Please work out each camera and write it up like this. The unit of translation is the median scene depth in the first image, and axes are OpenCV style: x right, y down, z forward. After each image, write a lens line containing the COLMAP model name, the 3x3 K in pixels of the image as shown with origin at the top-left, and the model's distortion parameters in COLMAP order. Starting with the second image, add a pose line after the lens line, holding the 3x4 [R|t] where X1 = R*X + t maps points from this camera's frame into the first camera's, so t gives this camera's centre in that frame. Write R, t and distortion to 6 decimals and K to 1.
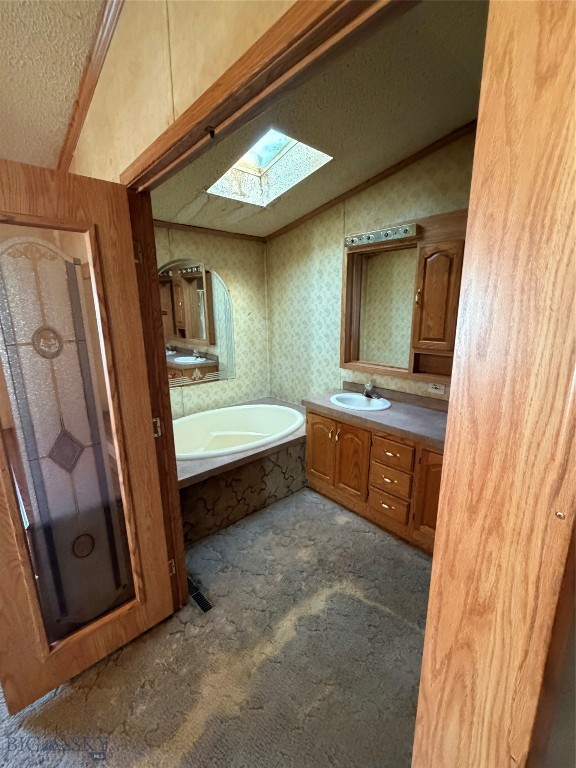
lens RADIAL K [[333.9, 0, 289.6], [0, 333.9, 382.6], [0, 0, 1]] dist [0.000519, -0.000005]
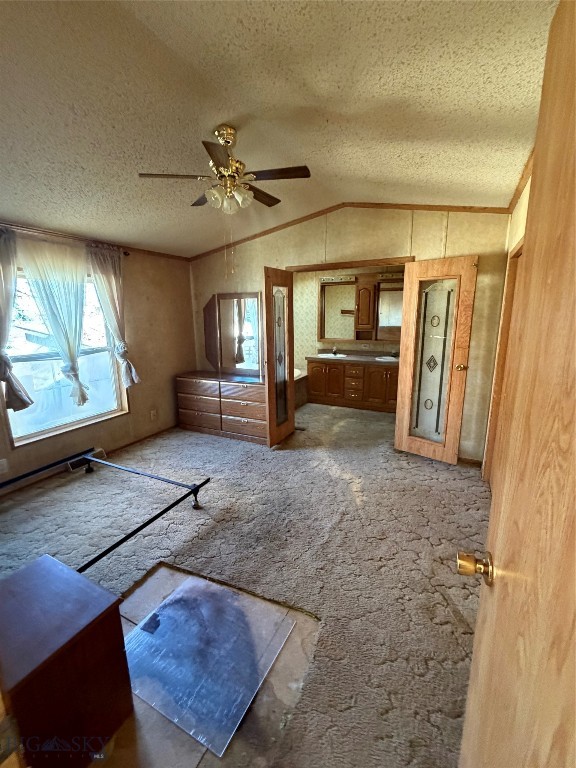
lens RADIAL K [[333.9, 0, 285.4], [0, 333.9, 385.8], [0, 0, 1]] dist [0.000519, -0.000005]
pose [[0.939609, -0.082890, 0.332060, -0.870665], [0.088478, 0.996077, -0.001717, 0.246872], [-0.330615, 0.030994, 0.943257, -0.982067]]
